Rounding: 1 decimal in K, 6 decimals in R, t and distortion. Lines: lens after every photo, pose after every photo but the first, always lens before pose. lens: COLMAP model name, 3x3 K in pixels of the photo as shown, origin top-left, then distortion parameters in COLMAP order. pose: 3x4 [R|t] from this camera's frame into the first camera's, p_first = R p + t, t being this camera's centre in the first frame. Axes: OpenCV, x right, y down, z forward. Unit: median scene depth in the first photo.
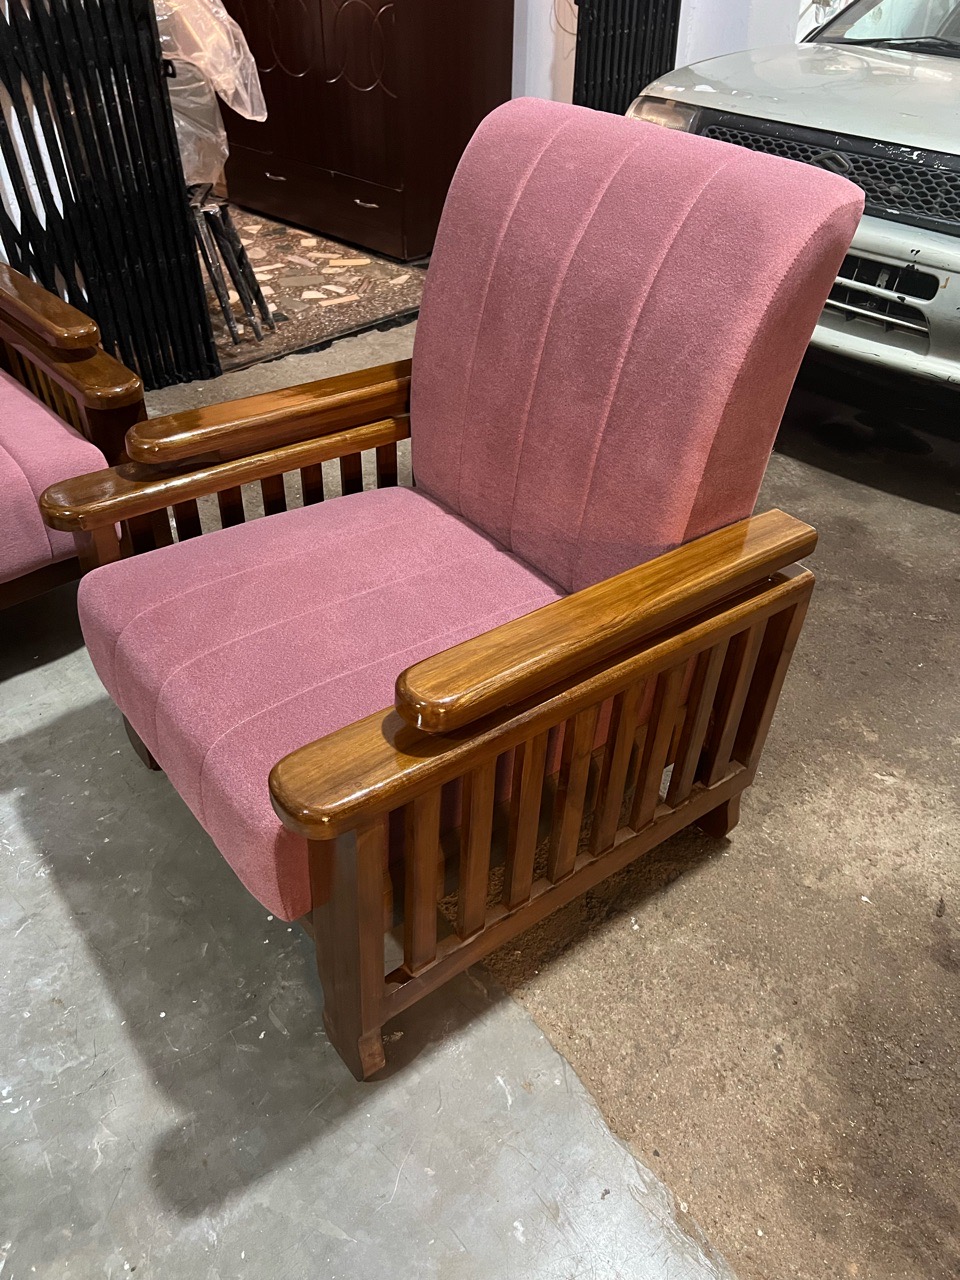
lens RADIAL K [[979.4, 0, 486.1], [0, 979.4, 644.9], [0, 0, 1]] dist [0.036756, -0.044383]
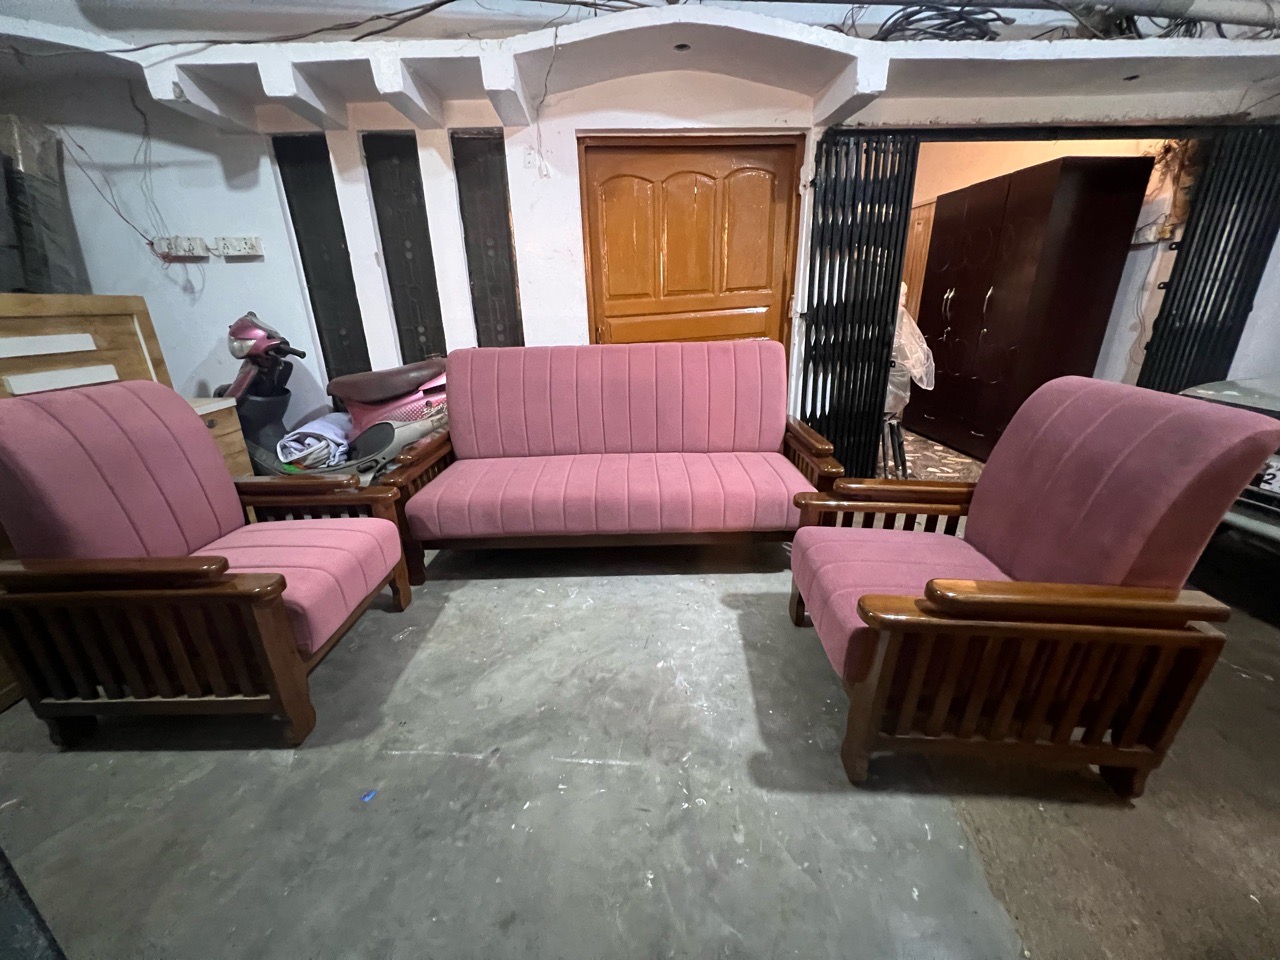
lens RADIAL K [[515.1, 0, 637.2], [0, 515.1, 481.8], [0, 0, 1]] dist [0.001254, -0.000406]
pose [[0.754544, 0.202176, -0.624330, 0.062152], [-0.388151, 0.904601, -0.176170, 0.185103], [0.529152, 0.375262, 0.761036, -0.222669]]
